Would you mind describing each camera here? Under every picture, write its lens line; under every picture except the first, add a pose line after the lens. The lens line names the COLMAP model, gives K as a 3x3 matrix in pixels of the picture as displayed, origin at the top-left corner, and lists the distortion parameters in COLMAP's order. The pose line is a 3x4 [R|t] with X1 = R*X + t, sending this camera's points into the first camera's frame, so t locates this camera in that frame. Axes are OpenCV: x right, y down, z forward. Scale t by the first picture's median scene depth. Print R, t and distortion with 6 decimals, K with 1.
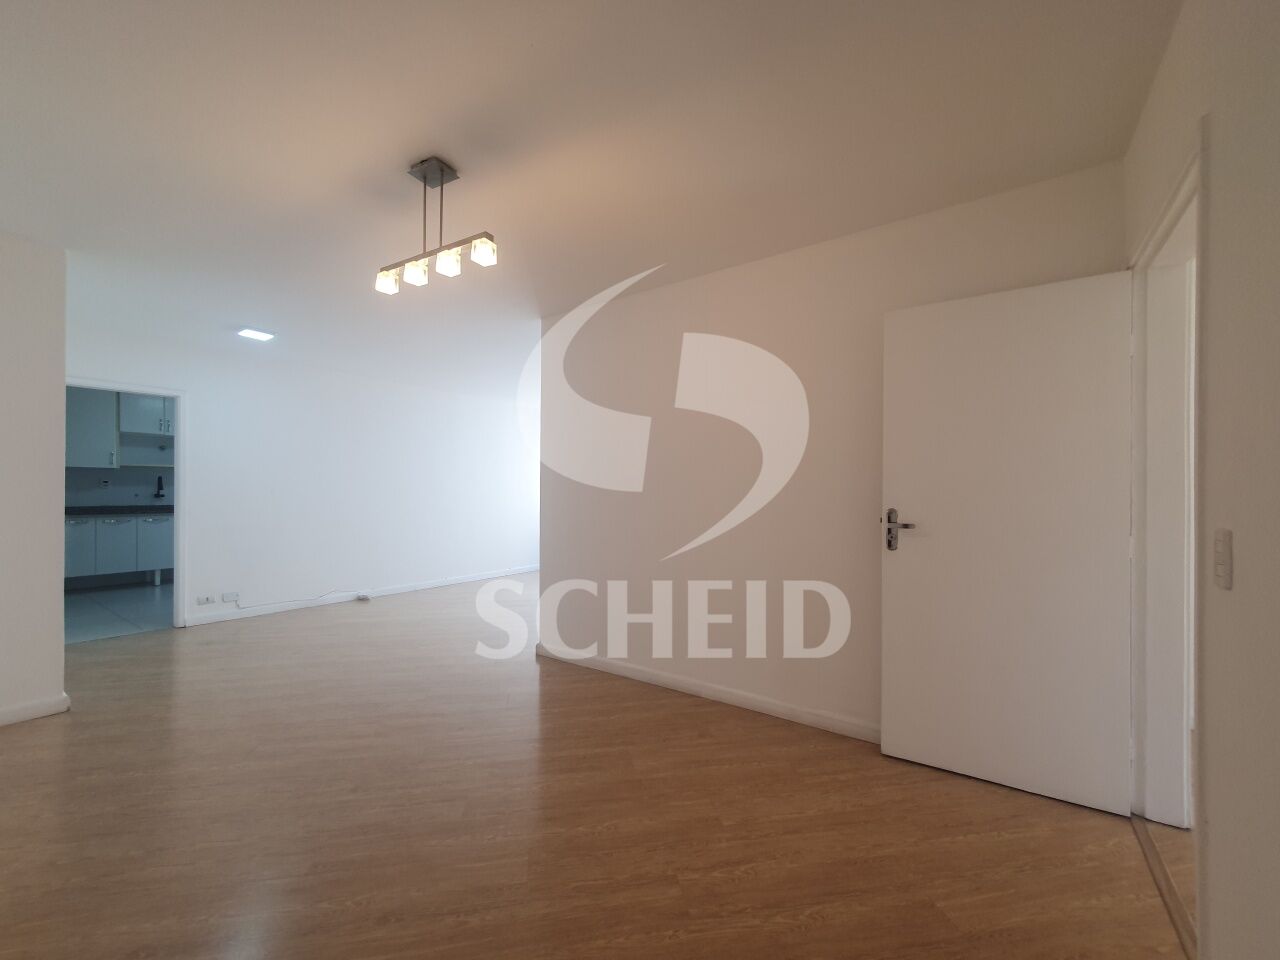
lens RADIAL K [[511.3, 0, 647.0], [0, 511.3, 481.0], [0, 0, 1]] dist [0.004189, 0.000599]
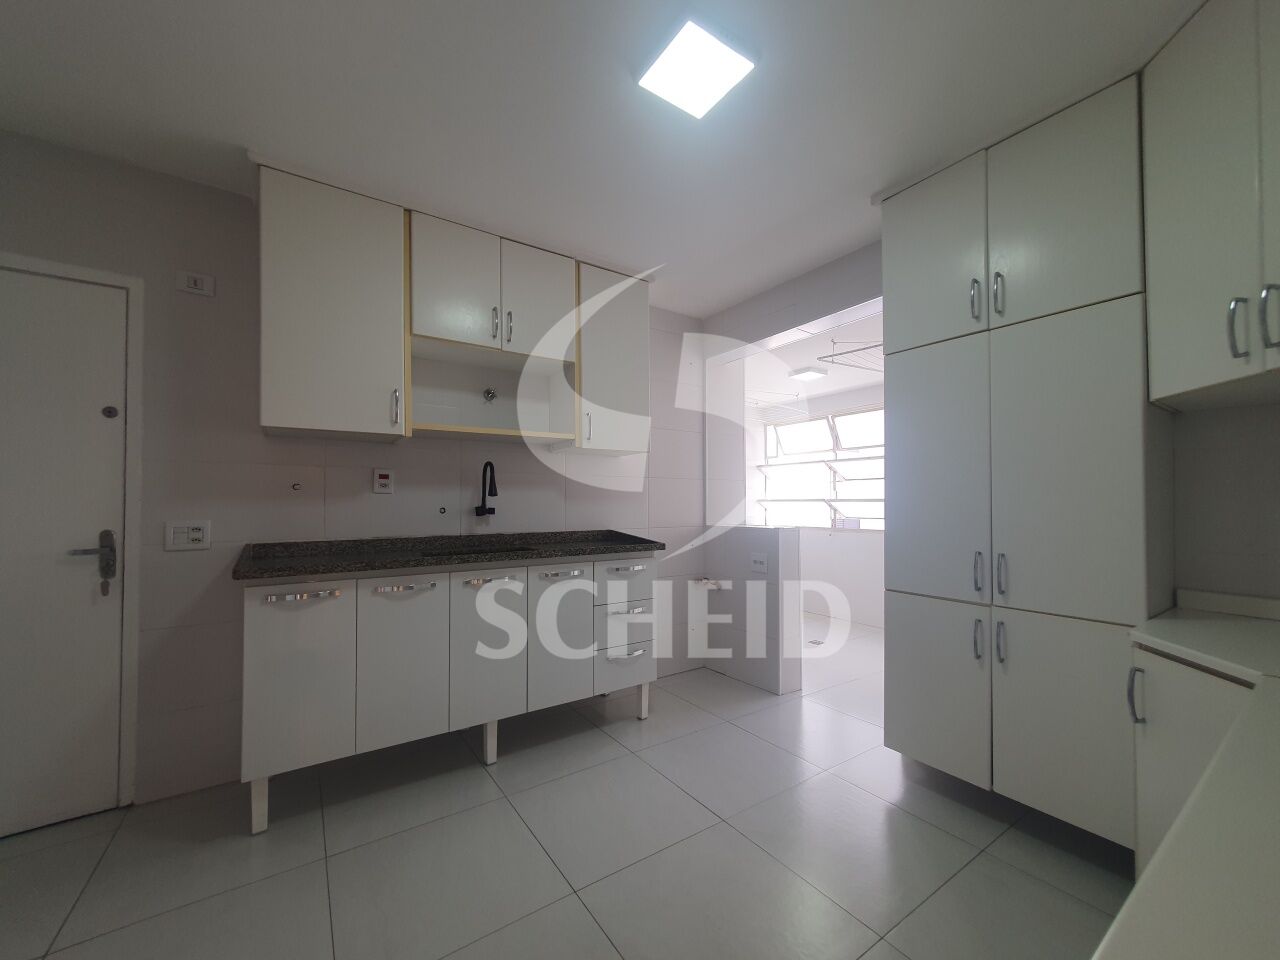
lens RADIAL K [[511.3, 0, 635.8], [0, 511.3, 488.5], [0, 0, 1]] dist [0.004189, 0.000599]
pose [[0.932366, -0.007920, -0.361430, -0.731704], [0.001870, 0.999852, -0.017087, 0.019224], [0.361512, 0.015255, 0.932243, 0.704781]]
